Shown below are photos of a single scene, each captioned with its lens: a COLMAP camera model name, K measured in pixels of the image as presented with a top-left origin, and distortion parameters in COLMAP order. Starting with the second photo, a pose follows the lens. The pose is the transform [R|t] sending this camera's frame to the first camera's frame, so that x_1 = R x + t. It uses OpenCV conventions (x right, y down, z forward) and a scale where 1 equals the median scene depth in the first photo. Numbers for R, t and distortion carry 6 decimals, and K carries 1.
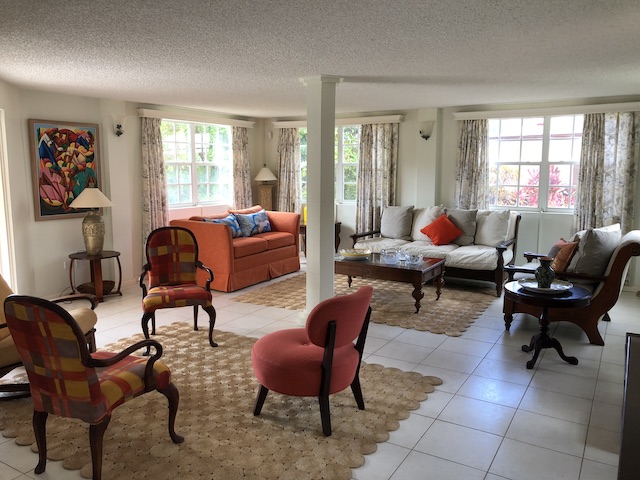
lens RADIAL K [[527.5, 0, 317.3], [0, 527.5, 233.8], [0, 0, 1]] dist [0.029740, -0.029718]
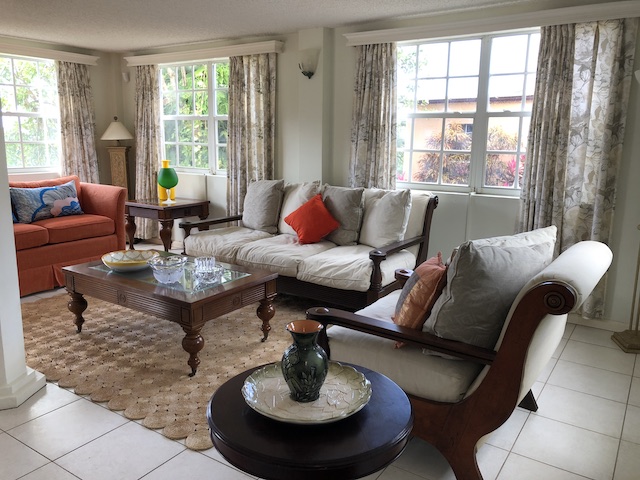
lens RADIAL K [[527.5, 0, 317.2], [0, 527.5, 237.4], [0, 0, 1]] dist [0.029740, -0.029718]
pose [[0.998596, 0.022789, -0.047820, 0.295528], [-0.019696, 0.997744, 0.064175, -0.028539], [0.049175, -0.063143, 0.996792, 0.398725]]
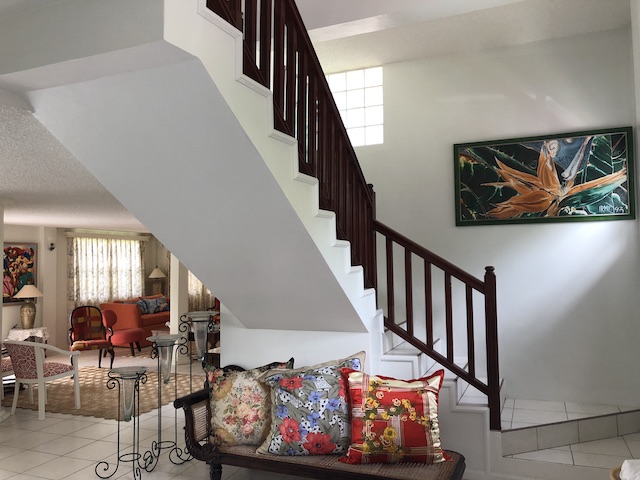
lens RADIAL K [[527.5, 0, 326.4], [0, 527.5, 238.3], [0, 0, 1]] dist [0.029740, -0.029718]
pose [[0.985558, -0.005122, 0.169259, 0.150362], [0.034037, 0.985135, -0.168378, 0.065915], [-0.165881, 0.171707, 0.971082, -0.631316]]
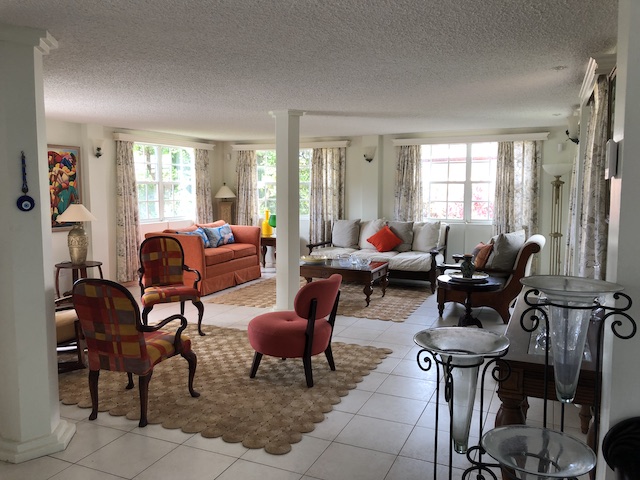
lens RADIAL K [[527.5, 0, 317.3], [0, 527.5, 236.0], [0, 0, 1]] dist [0.029740, -0.029718]
pose [[0.992927, -0.011642, 0.118151, -0.054243], [0.015538, 0.999364, -0.032110, 0.022513], [-0.117702, 0.033719, 0.992476, -0.150795]]
